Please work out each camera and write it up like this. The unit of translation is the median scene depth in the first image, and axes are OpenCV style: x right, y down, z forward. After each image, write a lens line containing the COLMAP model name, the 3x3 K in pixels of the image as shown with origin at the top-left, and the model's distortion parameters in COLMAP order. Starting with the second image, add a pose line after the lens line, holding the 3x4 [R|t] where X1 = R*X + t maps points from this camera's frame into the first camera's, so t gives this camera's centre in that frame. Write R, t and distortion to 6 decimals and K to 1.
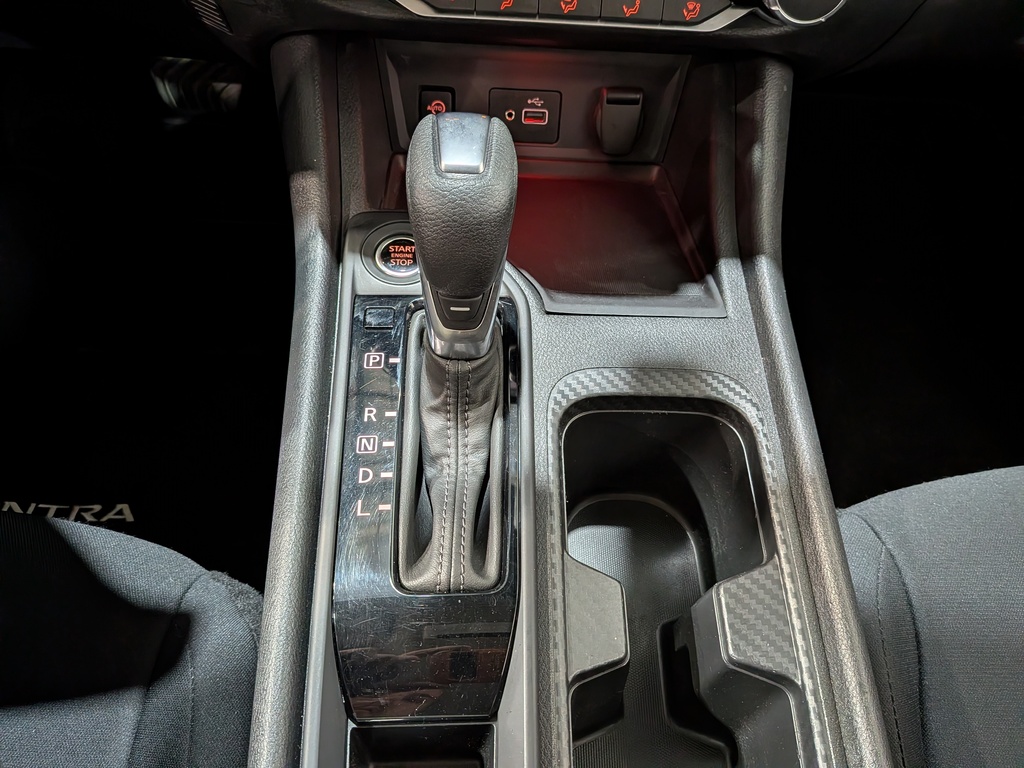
lens RADIAL K [[744.6, 0, 531.3], [0, 744.6, 381.6], [0, 0, 1]] dist [0.047964, -0.084885]
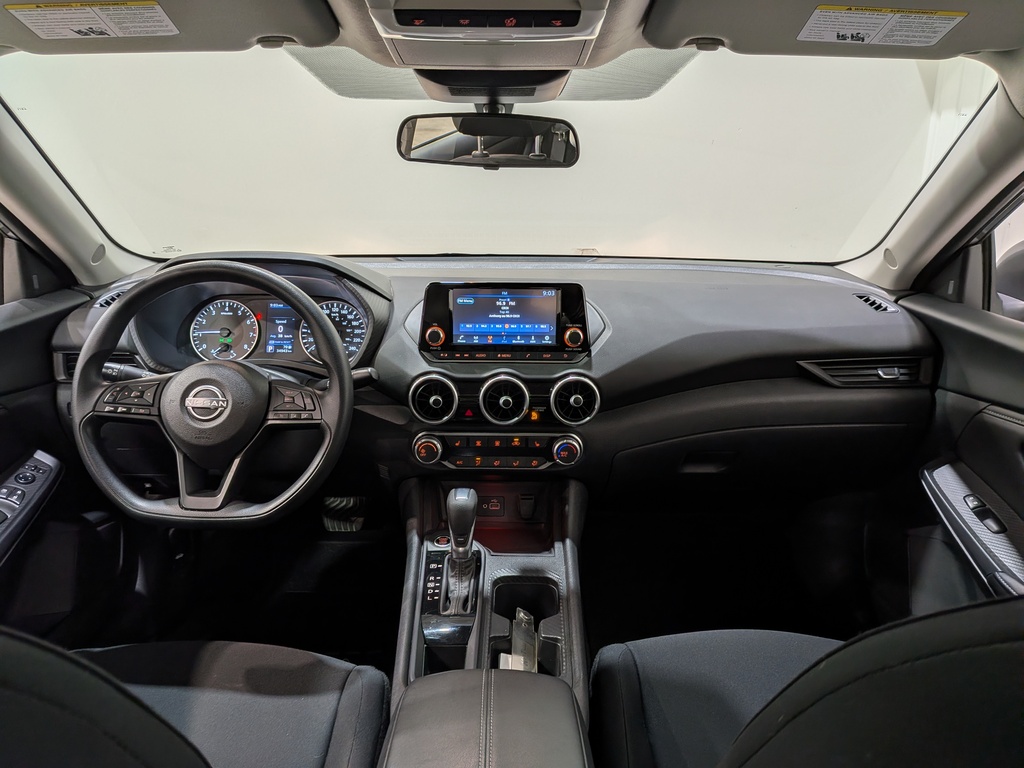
lens RADIAL K [[744.6, 0, 507.7], [0, 744.6, 384.9], [0, 0, 1]] dist [0.047964, -0.084885]
pose [[0.997305, -0.053707, -0.049993, 0.272640], [0.013633, 0.805116, -0.592960, 1.129877], [0.072096, 0.590681, 0.803678, -1.784158]]
